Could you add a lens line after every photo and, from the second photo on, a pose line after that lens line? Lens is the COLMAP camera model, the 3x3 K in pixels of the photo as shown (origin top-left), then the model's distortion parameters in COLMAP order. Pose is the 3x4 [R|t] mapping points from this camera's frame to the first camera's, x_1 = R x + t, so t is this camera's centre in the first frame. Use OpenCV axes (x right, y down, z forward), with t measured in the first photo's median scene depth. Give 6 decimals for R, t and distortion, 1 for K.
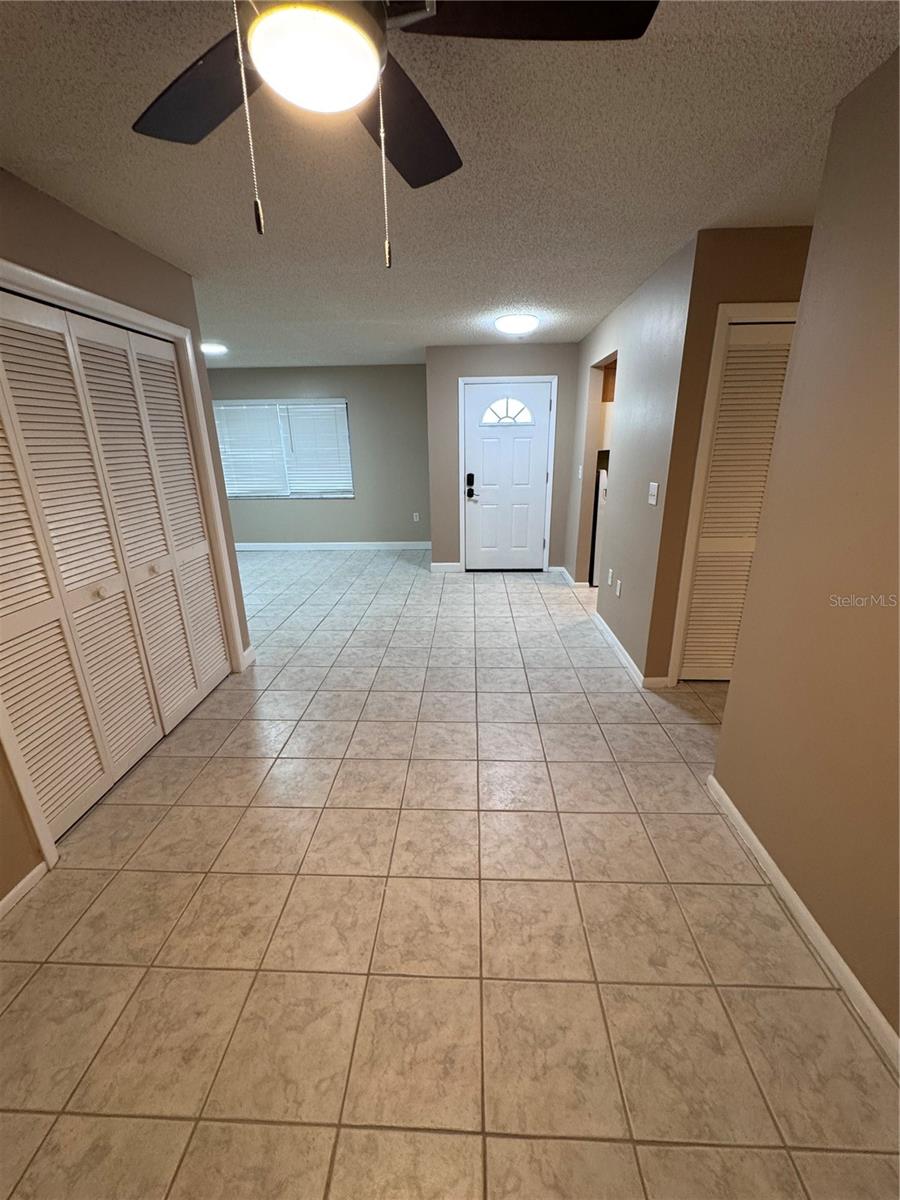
lens RADIAL K [[479.3, 0, 450.1], [0, 479.3, 599.2], [0, 0, 1]] dist [-0.002804, 0.000542]
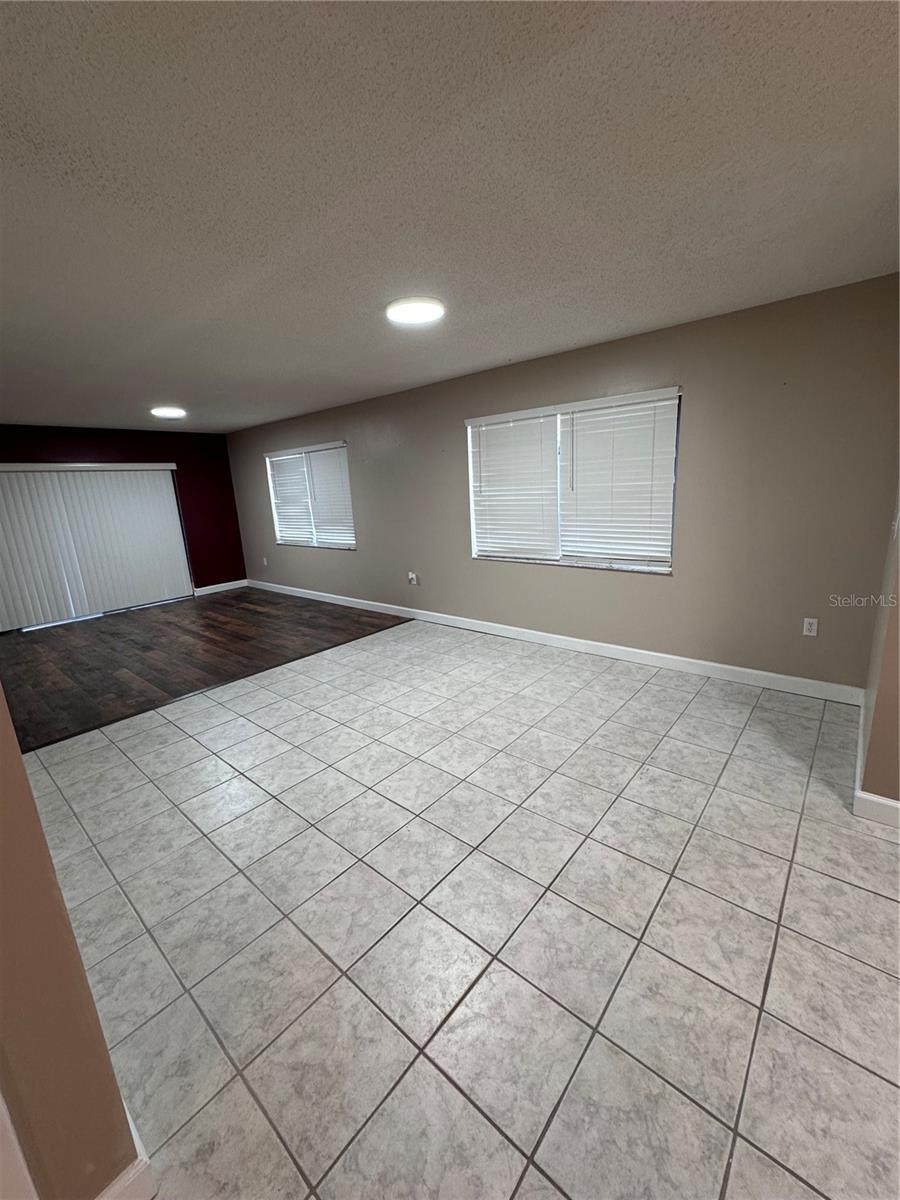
lens RADIAL K [[479.3, 0, 450.5], [0, 479.3, 598.8], [0, 0, 1]] dist [-0.002804, 0.000542]
pose [[0.785461, 0.118403, -0.607480, -0.110068], [-0.158117, 0.987347, -0.012001, -0.230735], [0.598373, 0.105480, 0.794244, 0.723548]]
